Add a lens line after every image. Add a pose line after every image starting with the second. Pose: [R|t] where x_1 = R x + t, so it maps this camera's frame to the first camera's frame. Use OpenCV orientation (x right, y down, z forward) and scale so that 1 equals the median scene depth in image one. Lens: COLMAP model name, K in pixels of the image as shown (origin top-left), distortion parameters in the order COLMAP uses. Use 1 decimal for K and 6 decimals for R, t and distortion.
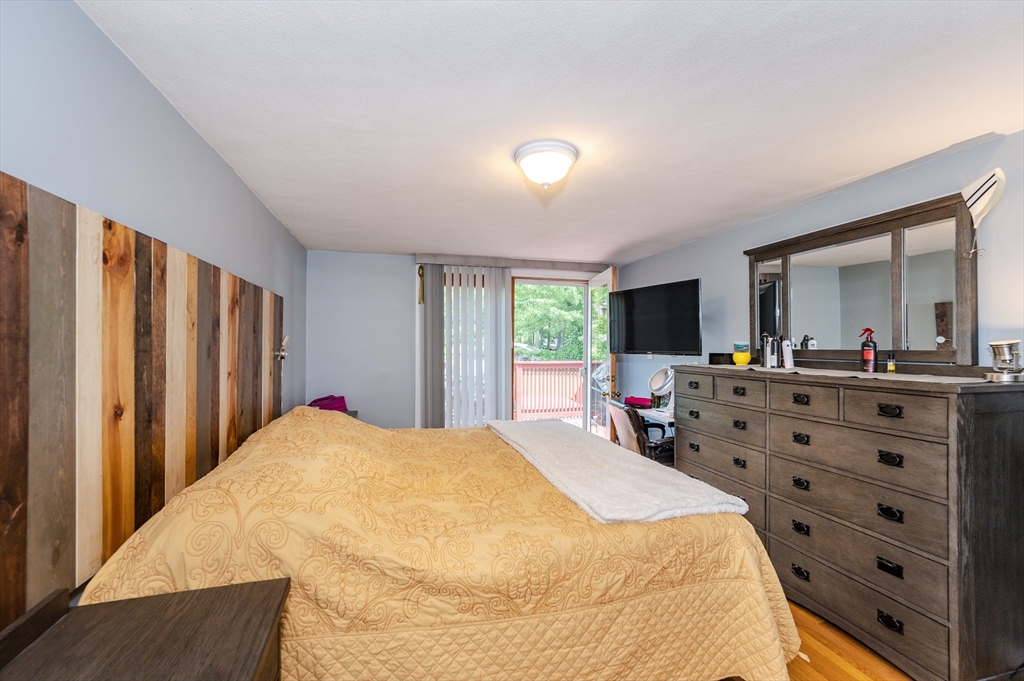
lens RADIAL K [[430.3, 0, 511.2], [0, 430.3, 343.4], [0, 0, 1]] dist [0.000251, 0.000198]
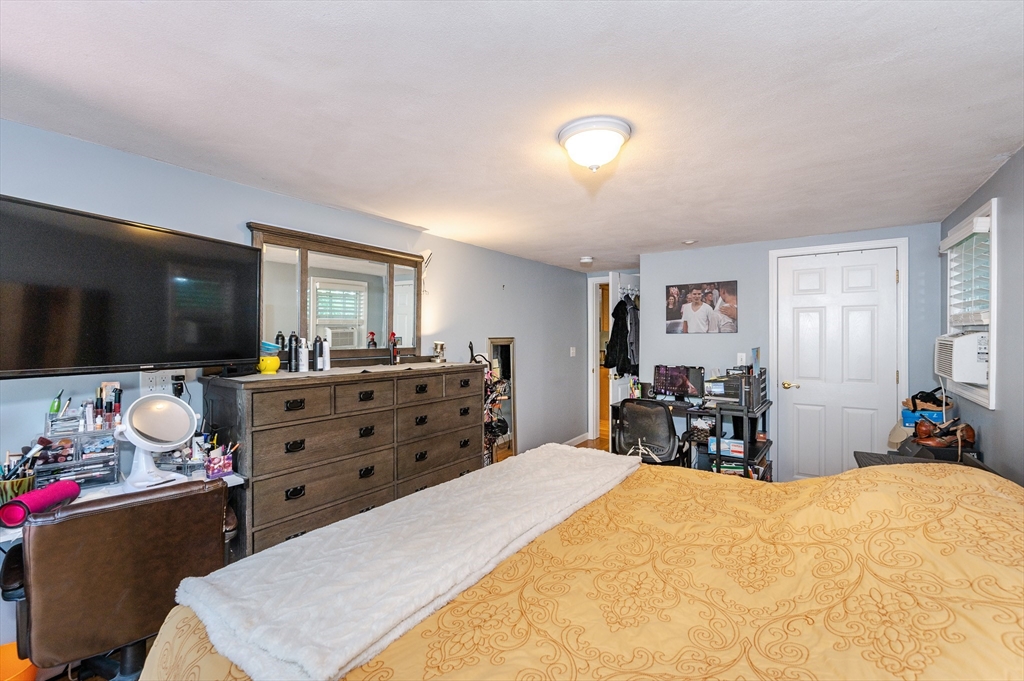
lens RADIAL K [[439.1, 0, 512.0], [0, 439.1, 340.5], [0, 0, 1]] dist [-0.000662, -0.000037]
pose [[-0.628658, -0.006280, 0.777657, -0.470168], [-0.003764, 0.999980, 0.005033, -0.018130], [-0.777673, 0.000237, -0.628669, 1.554551]]
